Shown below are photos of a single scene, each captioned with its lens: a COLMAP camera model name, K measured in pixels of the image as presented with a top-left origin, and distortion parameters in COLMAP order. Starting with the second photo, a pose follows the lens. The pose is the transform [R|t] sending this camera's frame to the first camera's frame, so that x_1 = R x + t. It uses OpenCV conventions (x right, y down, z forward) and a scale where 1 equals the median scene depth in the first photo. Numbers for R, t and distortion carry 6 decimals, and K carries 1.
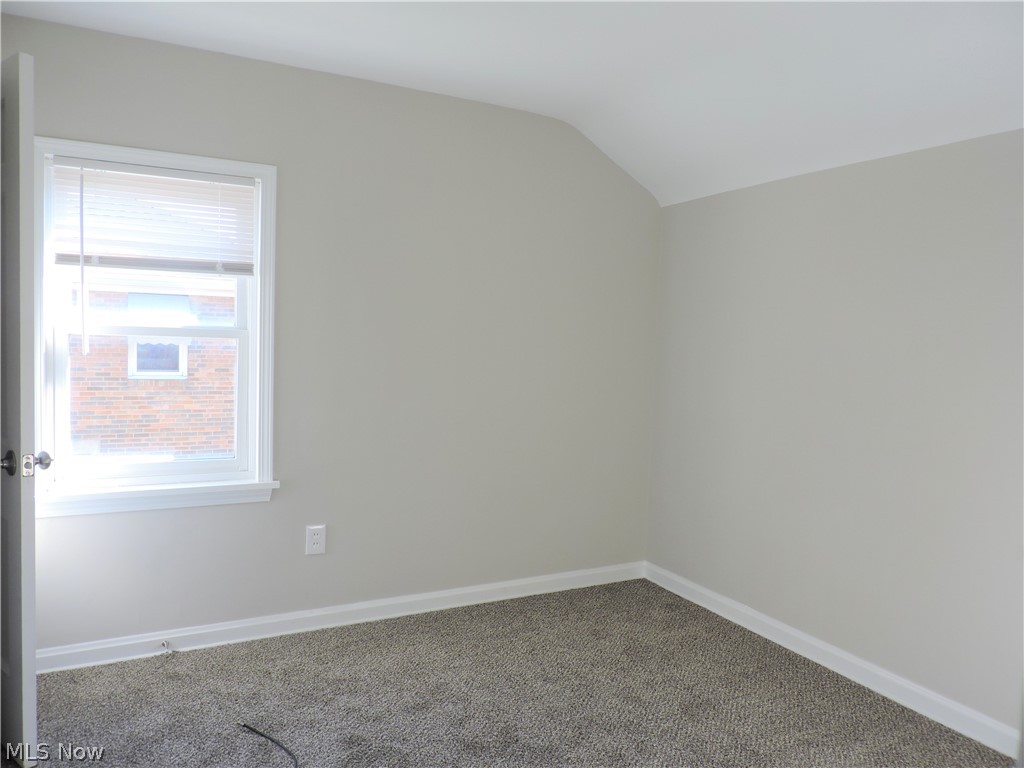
lens RADIAL K [[744.9, 0, 512.0], [0, 744.9, 384.0], [0, 0, 1]] dist [-0.001965, 0.003256]
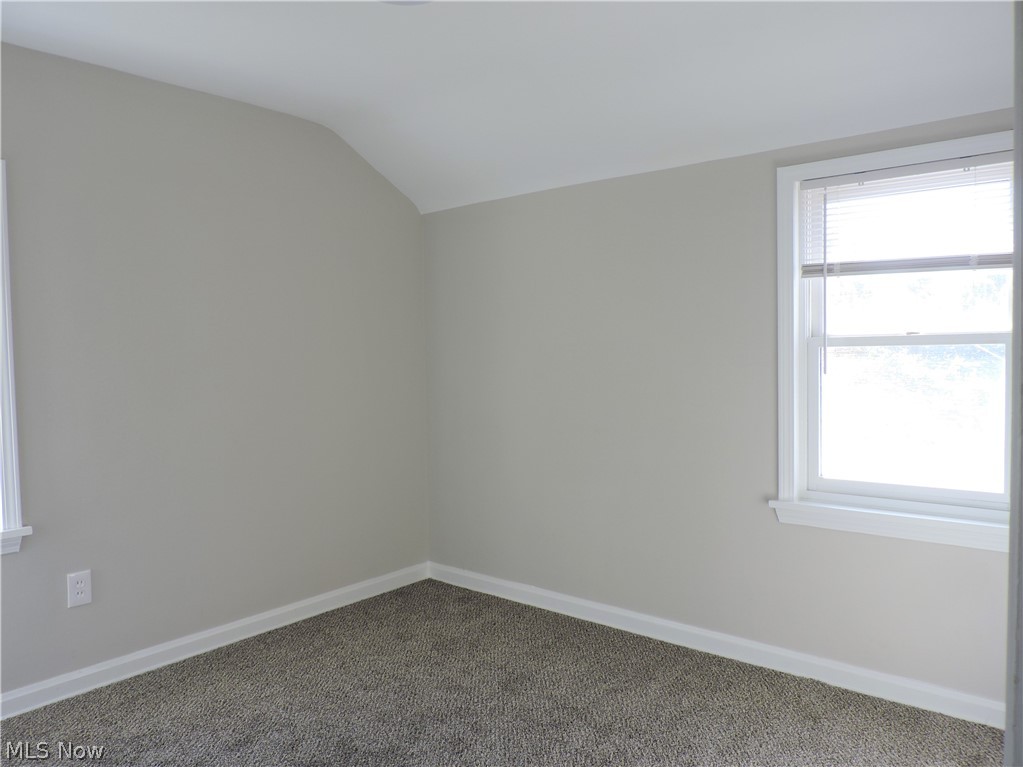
lens RADIAL K [[770.4, 0, 511.5], [0, 770.4, 383.5], [0, 0, 1]] dist [0.004133, 0.001972]
pose [[0.928711, -0.065726, 0.364932, -0.114675], [0.070879, 0.997485, -0.000728, 0.006297], [-0.363966, 0.026542, 0.931034, -0.034414]]
